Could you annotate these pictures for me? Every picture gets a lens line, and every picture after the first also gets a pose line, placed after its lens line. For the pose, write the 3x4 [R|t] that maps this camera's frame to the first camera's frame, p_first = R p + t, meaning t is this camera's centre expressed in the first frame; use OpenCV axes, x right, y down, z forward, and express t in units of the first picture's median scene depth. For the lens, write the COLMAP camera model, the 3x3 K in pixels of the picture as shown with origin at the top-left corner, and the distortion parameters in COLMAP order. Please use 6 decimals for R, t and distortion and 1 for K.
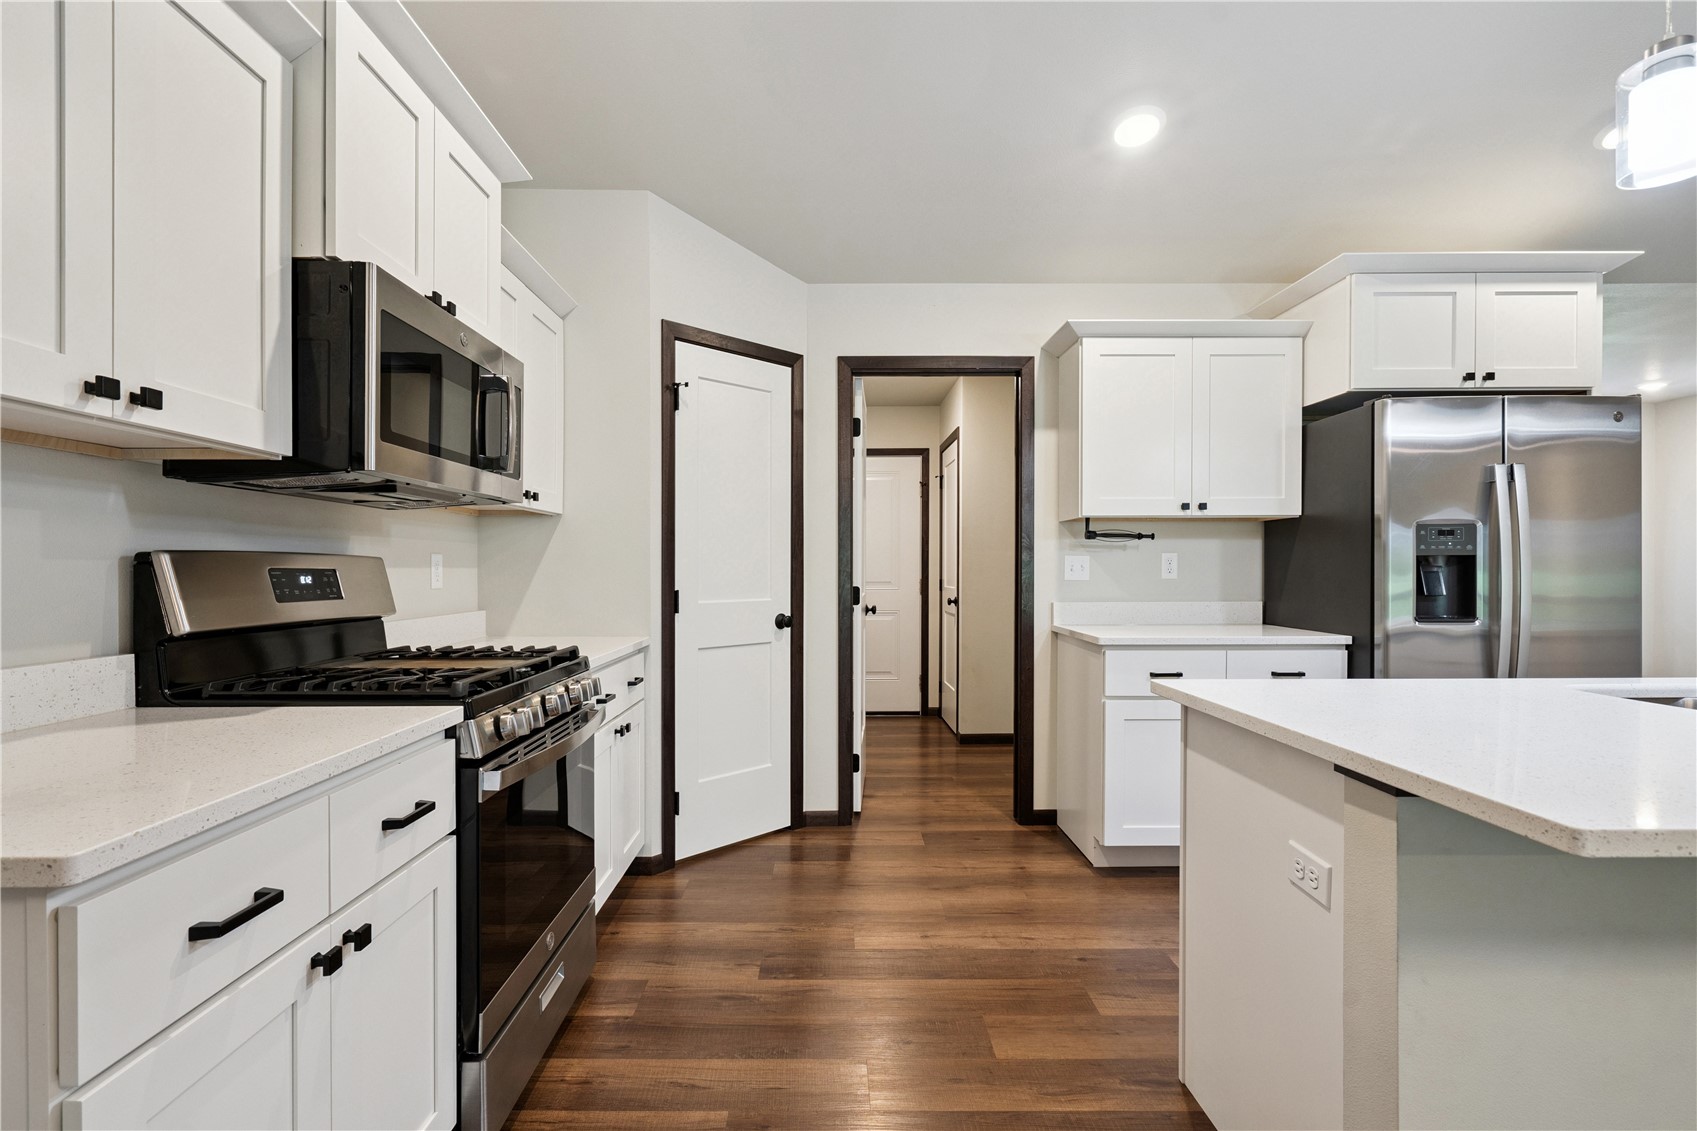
lens RADIAL K [[785.5, 0, 850.4], [0, 785.5, 567.4], [0, 0, 1]] dist [-0.001891, -0.000129]
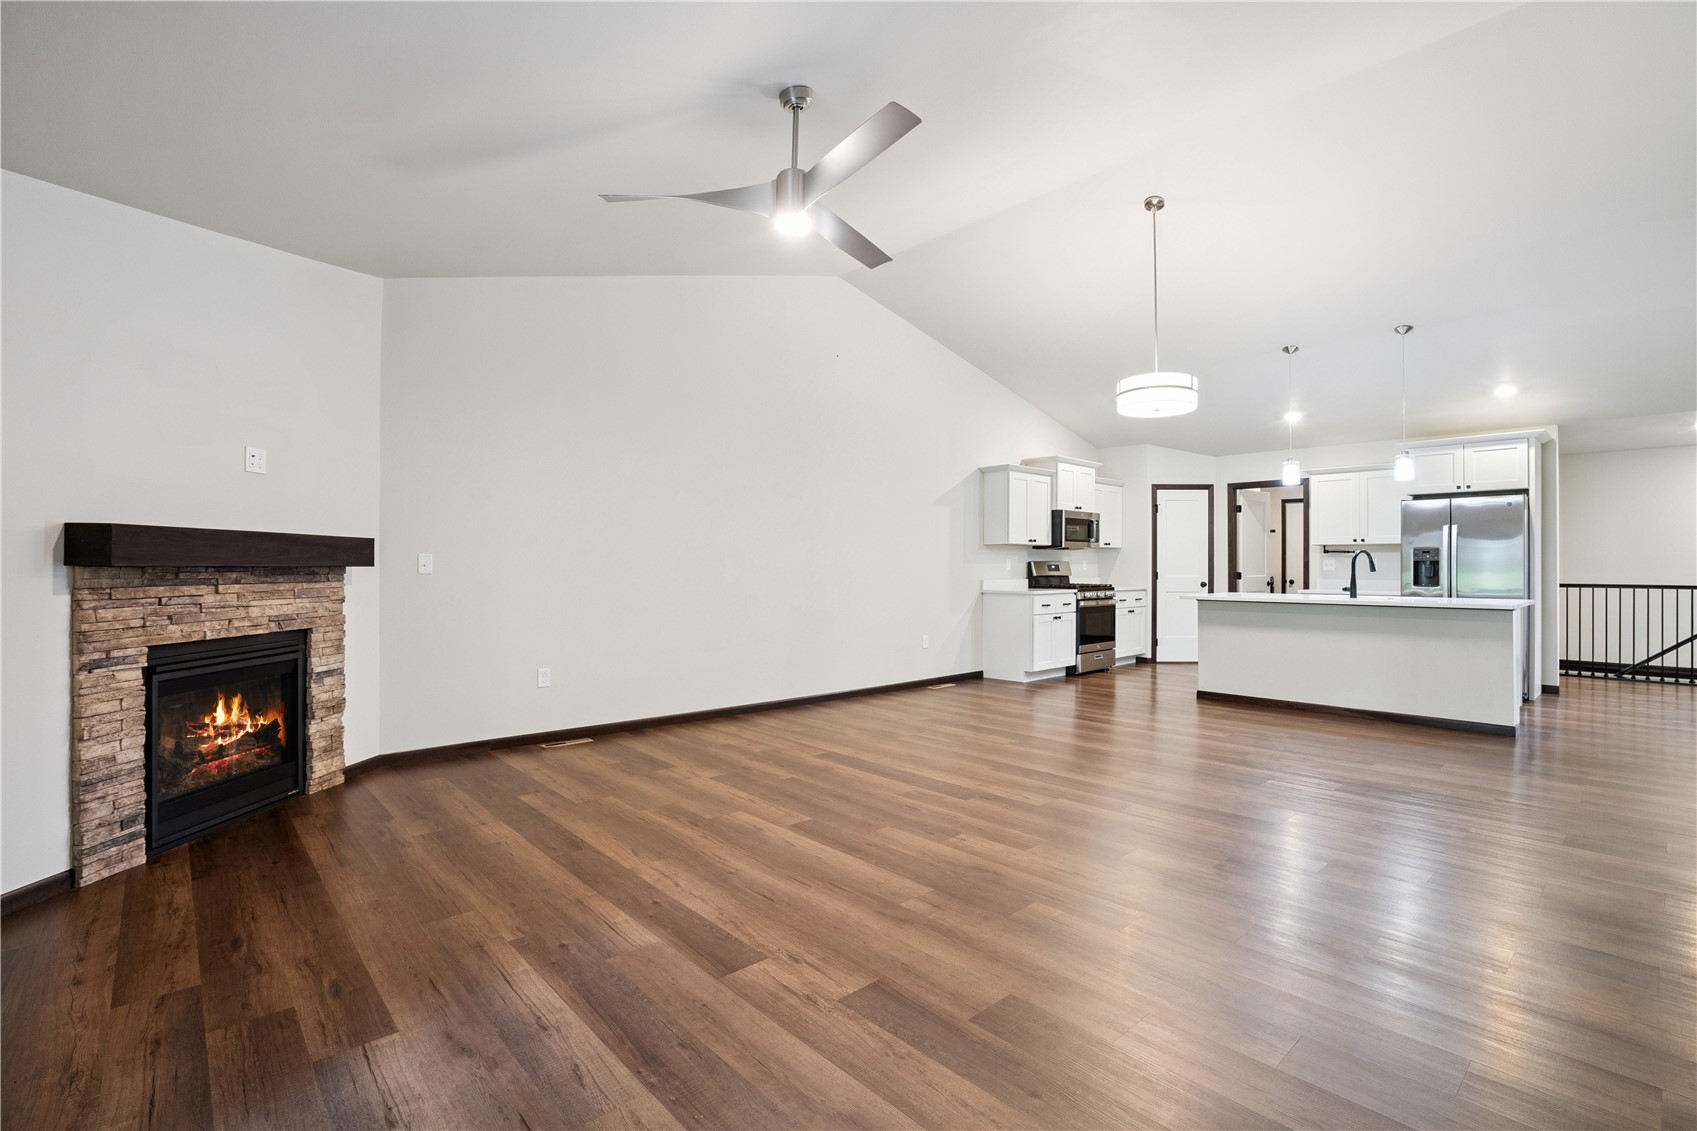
lens RADIAL K [[785.5, 0, 844.3], [0, 785.5, 562.8], [0, 0, 1]] dist [-0.001891, -0.000129]
pose [[0.647061, 0.001533, -0.762437, 2.161866], [-0.002778, 0.999996, -0.000347, -0.003507], [0.762433, 0.002343, 0.647063, -3.112227]]
